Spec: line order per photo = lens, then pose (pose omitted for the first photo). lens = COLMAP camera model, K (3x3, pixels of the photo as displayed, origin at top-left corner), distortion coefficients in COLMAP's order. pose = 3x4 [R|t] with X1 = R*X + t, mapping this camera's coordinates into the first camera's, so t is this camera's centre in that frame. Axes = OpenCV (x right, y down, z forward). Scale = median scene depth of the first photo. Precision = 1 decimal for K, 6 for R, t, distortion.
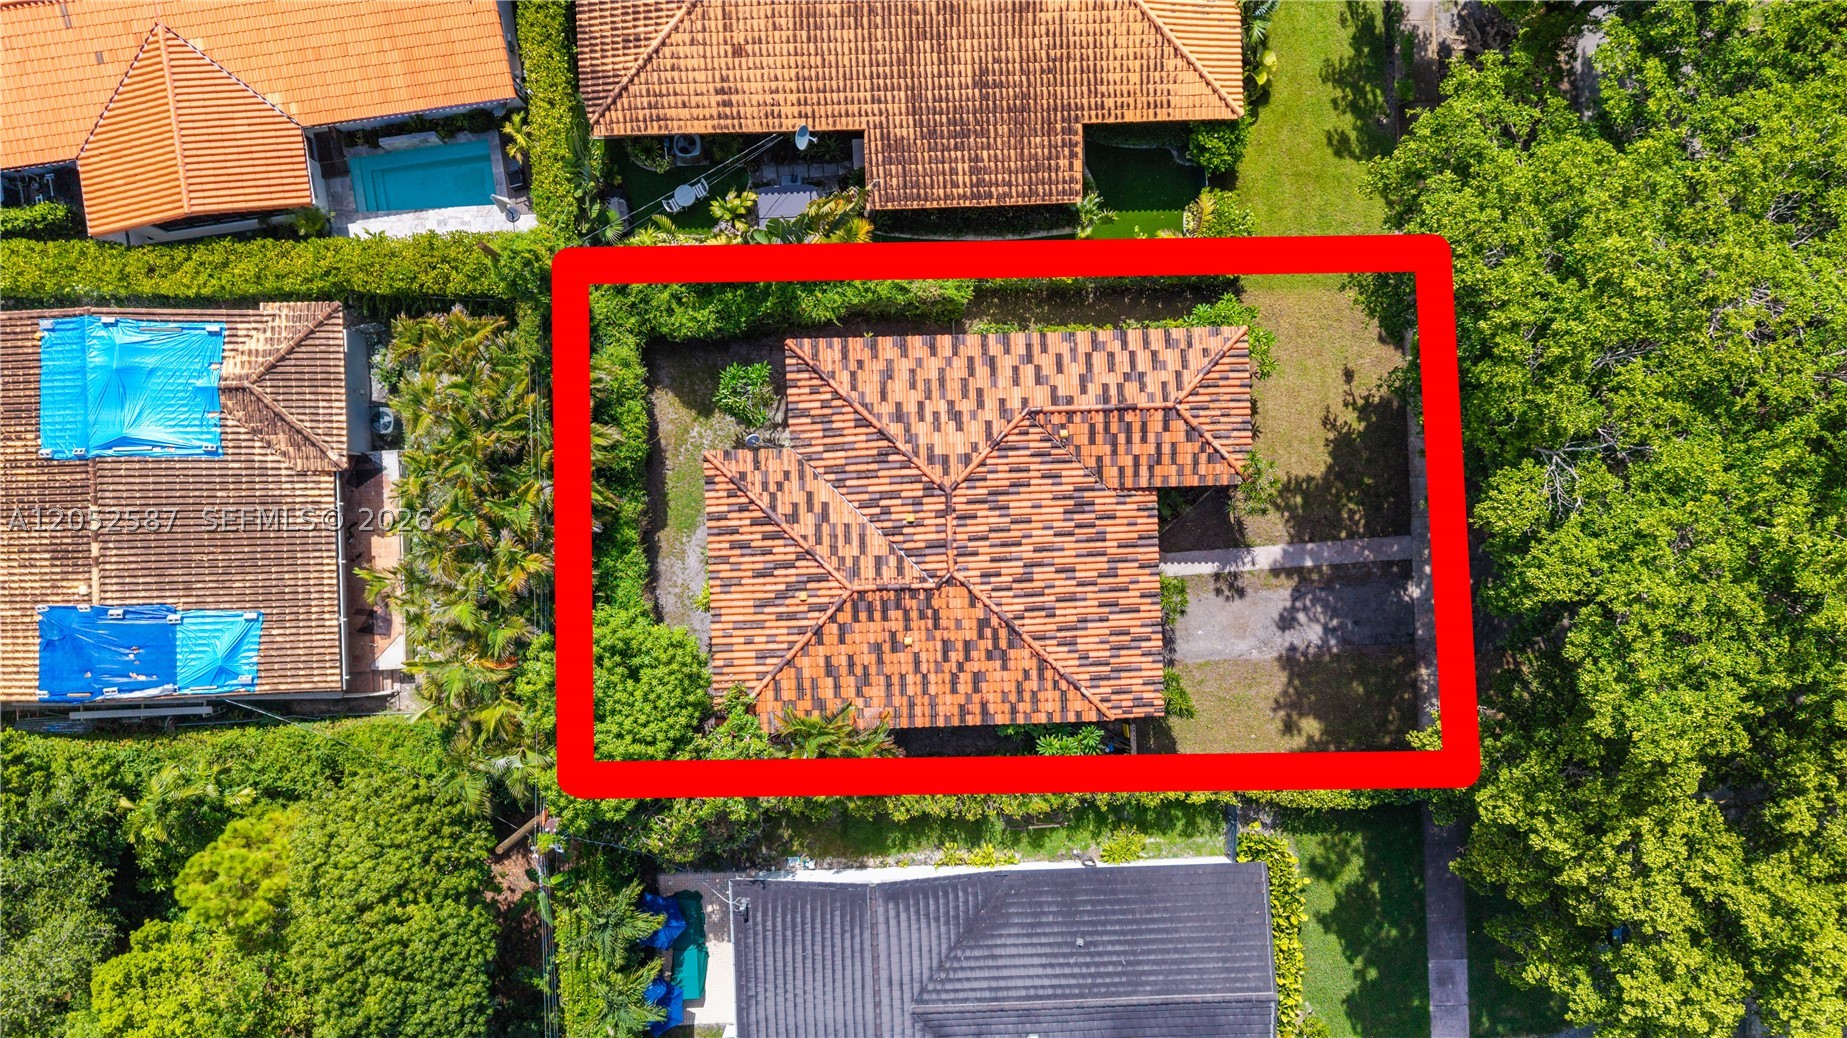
lens RADIAL K [[1260.2, 0, 923.5], [0, 1260.2, 519.0], [0, 0, 1]] dist [0.038909, -0.067785]
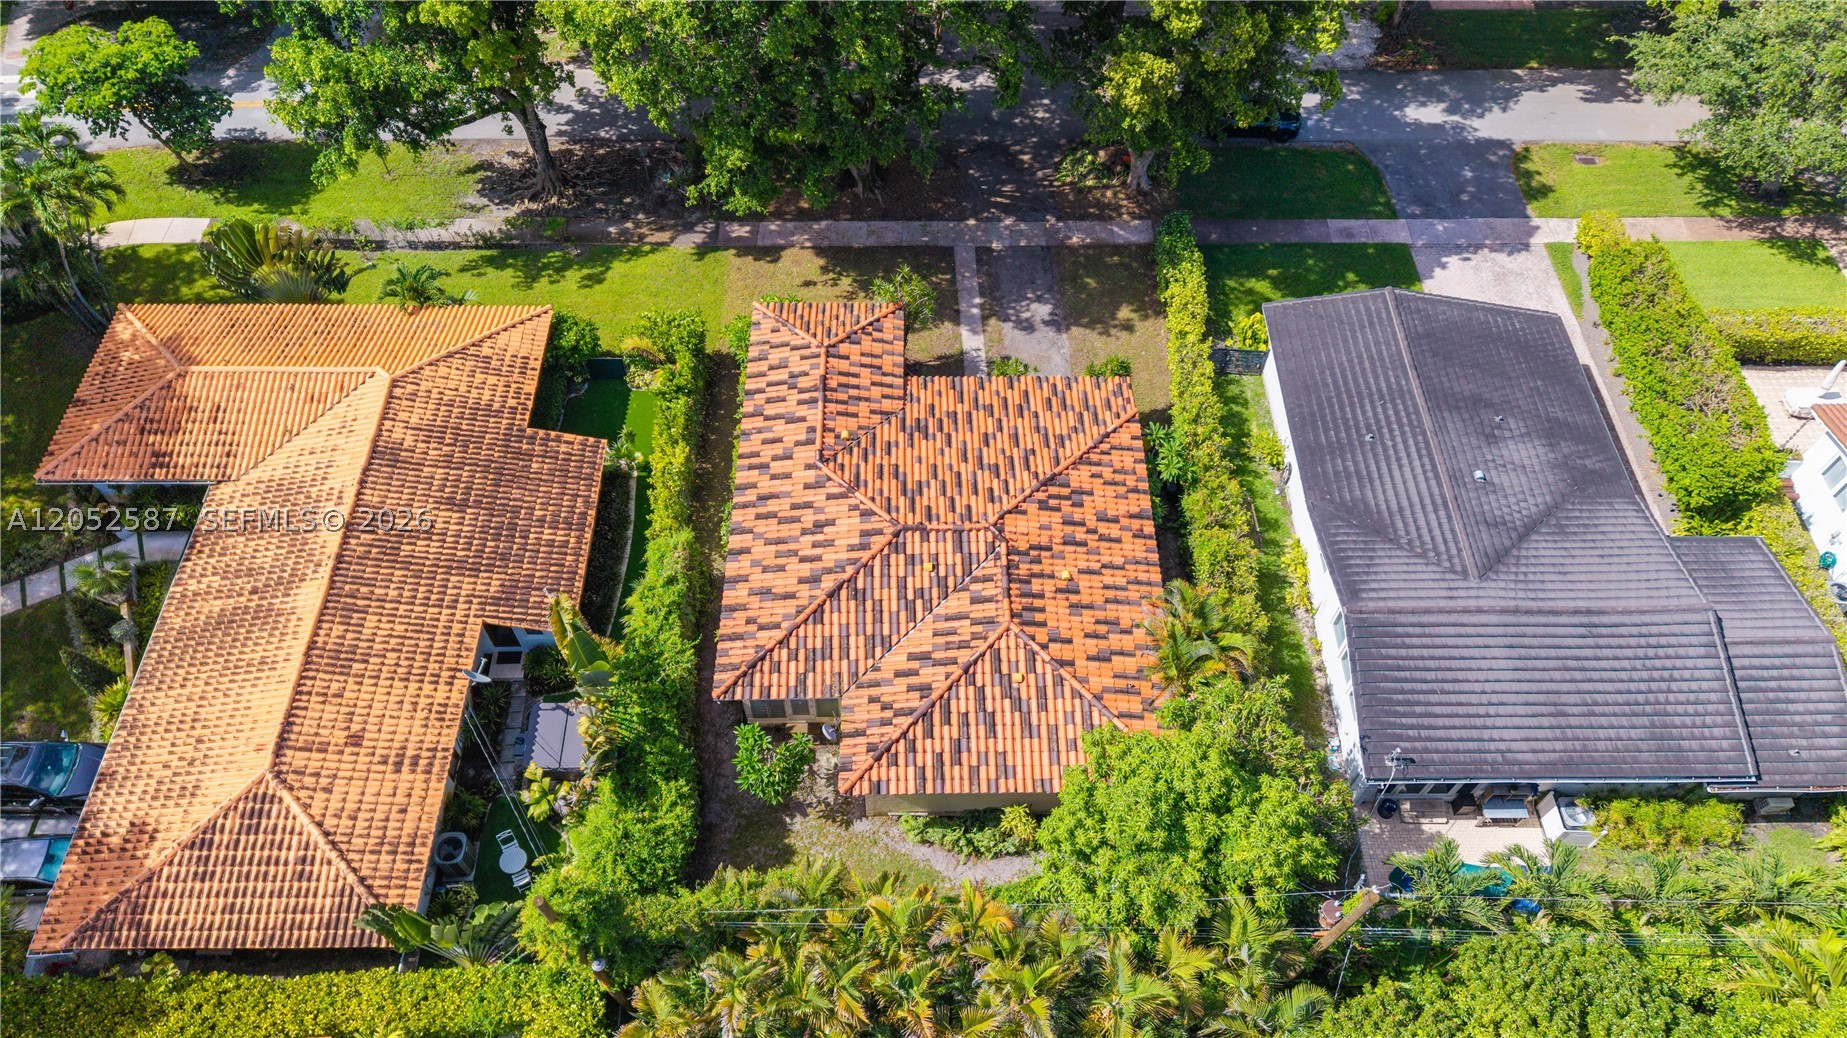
lens RADIAL K [[1260.2, 0, 923.5], [0, 1260.2, 519.0], [0, 0, 1]] dist [0.038909, -0.067785]
pose [[0.026783, -0.825207, 0.564195, -0.484271], [0.999557, 0.029451, -0.004374, -0.001513], [-0.013007, 0.564062, 0.825630, 0.236828]]
